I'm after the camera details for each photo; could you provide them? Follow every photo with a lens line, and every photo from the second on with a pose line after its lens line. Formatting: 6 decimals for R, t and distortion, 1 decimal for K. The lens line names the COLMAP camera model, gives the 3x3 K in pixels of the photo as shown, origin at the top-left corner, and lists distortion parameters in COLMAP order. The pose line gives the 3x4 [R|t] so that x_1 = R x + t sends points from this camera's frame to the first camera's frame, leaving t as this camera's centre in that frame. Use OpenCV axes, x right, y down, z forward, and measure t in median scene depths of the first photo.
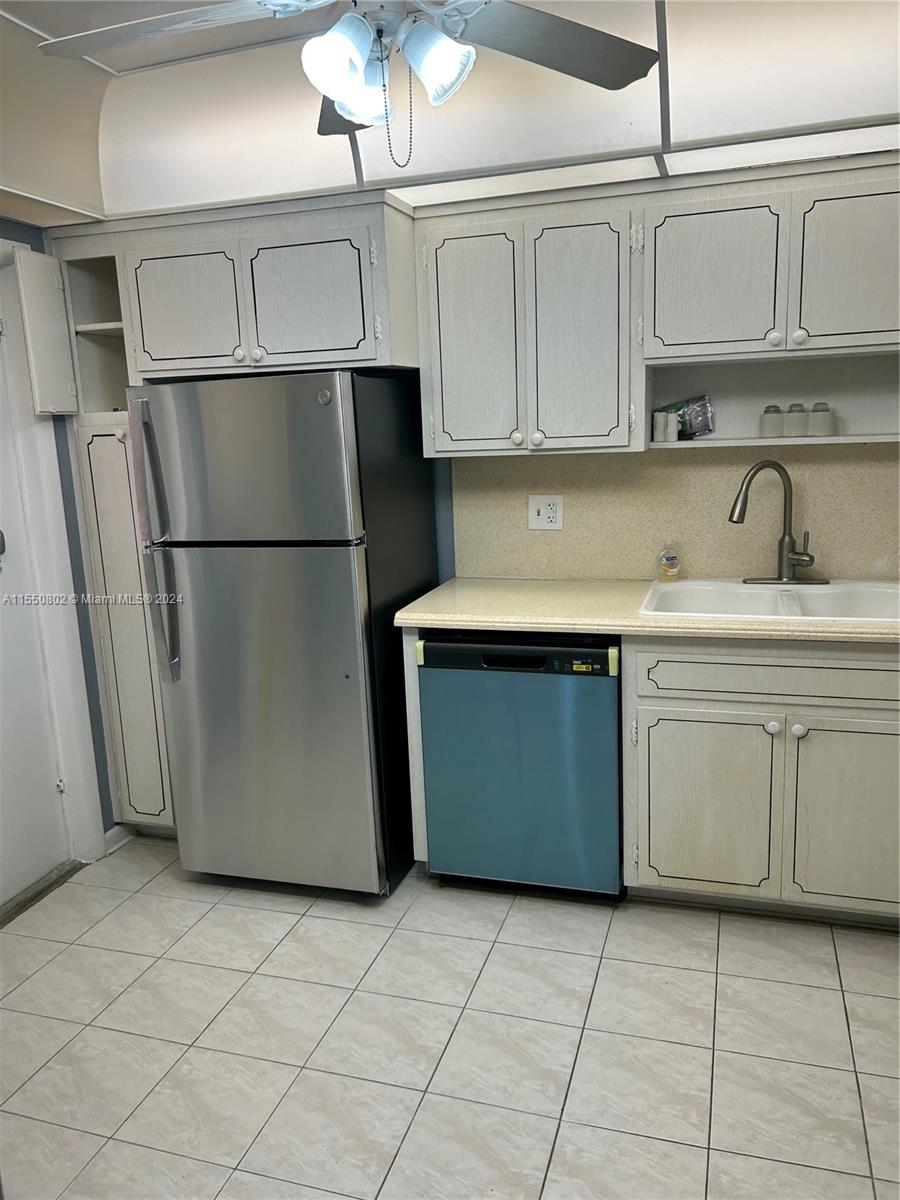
lens RADIAL K [[906.9, 0, 451.9], [0, 906.9, 606.6], [0, 0, 1]] dist [0.037009, -0.039230]
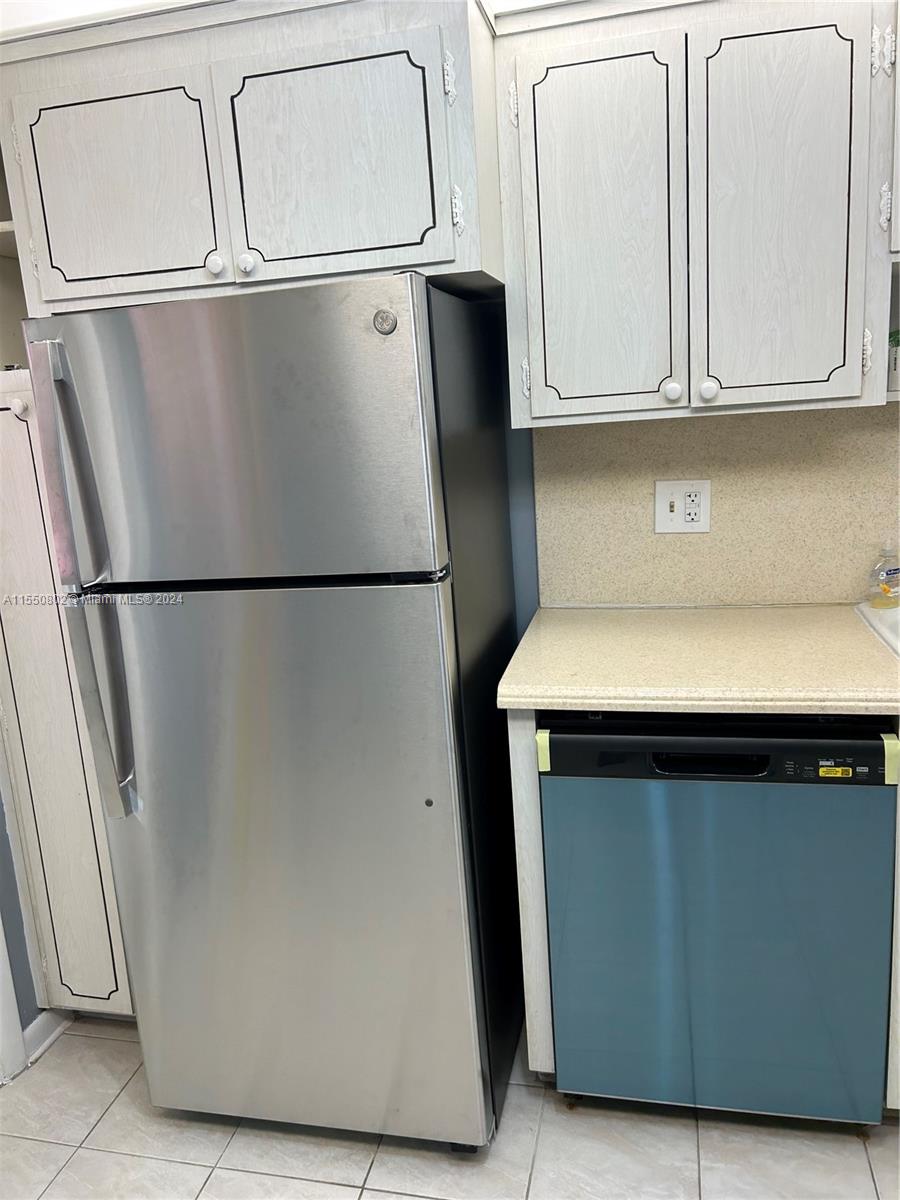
lens RADIAL K [[941.3, 0, 450.0], [0, 941.3, 600.0], [0, 0, 1]] dist [0.003648, 0.012172]
pose [[0.997100, -0.044147, 0.061991, -0.127779], [0.043962, 0.999024, 0.004339, -0.053134], [-0.062122, -0.001601, 0.998067, 0.373292]]
